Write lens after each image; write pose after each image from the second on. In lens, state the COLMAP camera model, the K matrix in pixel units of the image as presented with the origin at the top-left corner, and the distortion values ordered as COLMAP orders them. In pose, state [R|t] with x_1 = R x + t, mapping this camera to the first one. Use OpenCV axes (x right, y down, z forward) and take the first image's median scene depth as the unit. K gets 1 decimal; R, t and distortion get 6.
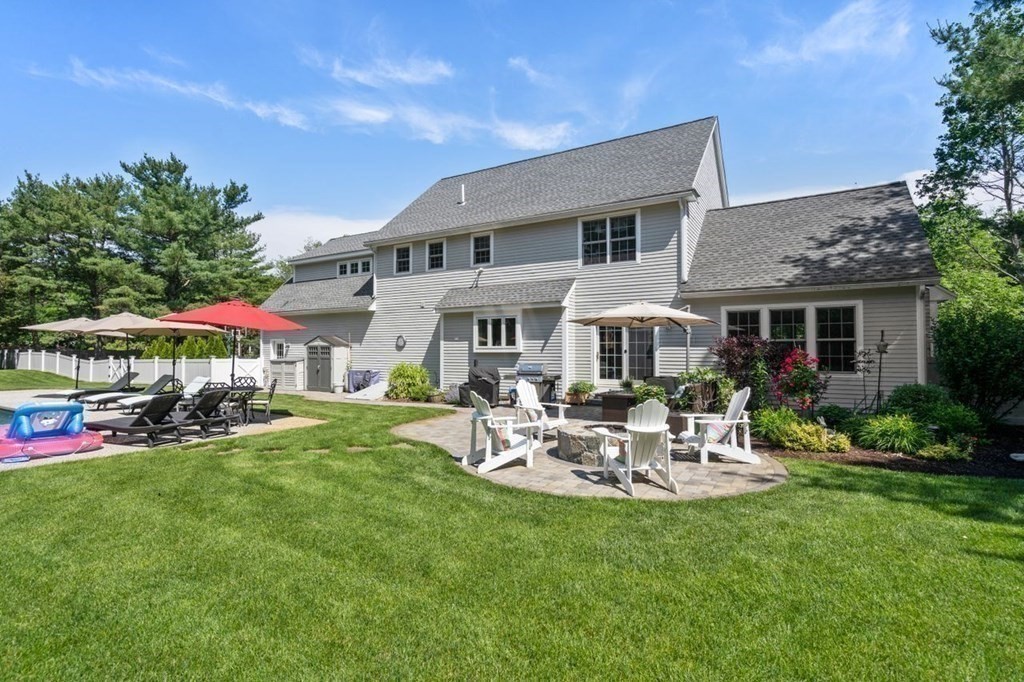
lens RADIAL K [[505.5, 0, 518.9], [0, 505.5, 346.7], [0, 0, 1]] dist [0.002459, 0.001653]
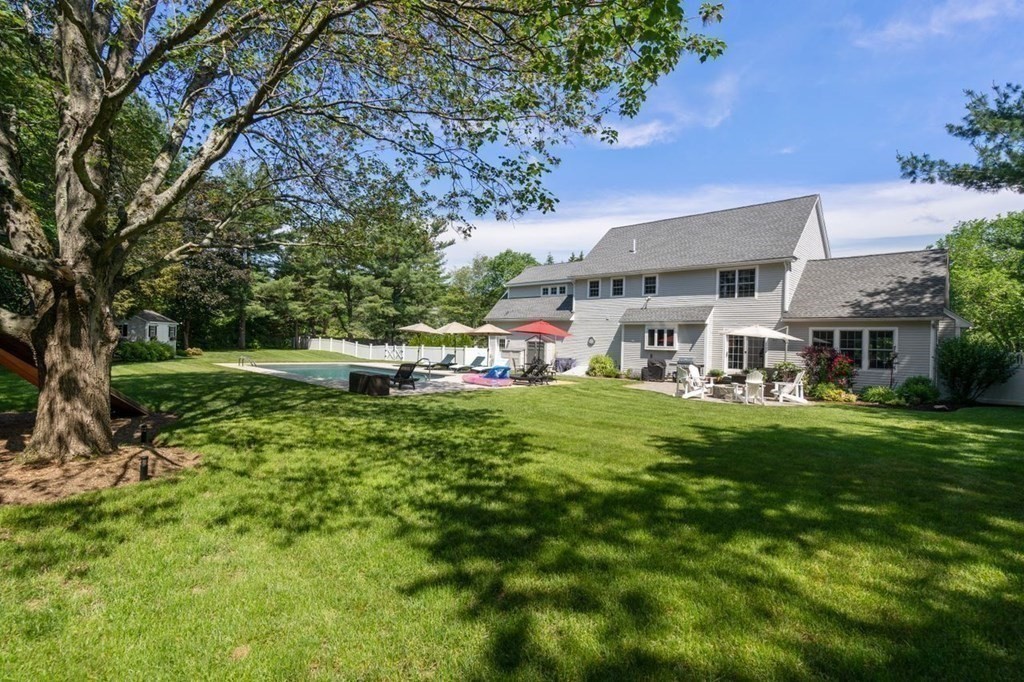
lens RADIAL K [[505.5, 0, 506.4], [0, 505.5, 343.4], [0, 0, 1]] dist [0.002459, 0.001653]
pose [[0.972707, 0.031205, -0.229927, -0.142411], [-0.030037, 0.999512, 0.008579, -0.008571], [0.230083, -0.001438, 0.973170, -0.657021]]
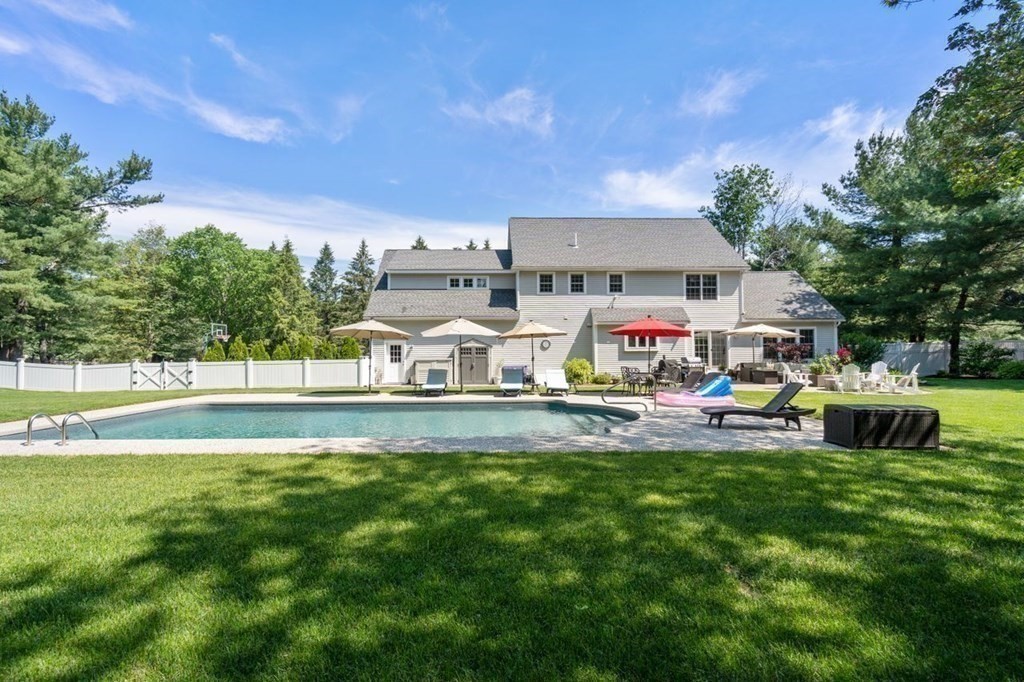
lens RADIAL K [[469.5, 0, 520.0], [0, 469.5, 341.0], [0, 0, 1]] dist [-0.002386, 0.000845]
pose [[0.827329, 0.008368, 0.561655, -1.101199], [0.002108, 0.999836, -0.018002, 0.005294], [-0.561713, 0.016077, 0.827176, 0.003251]]
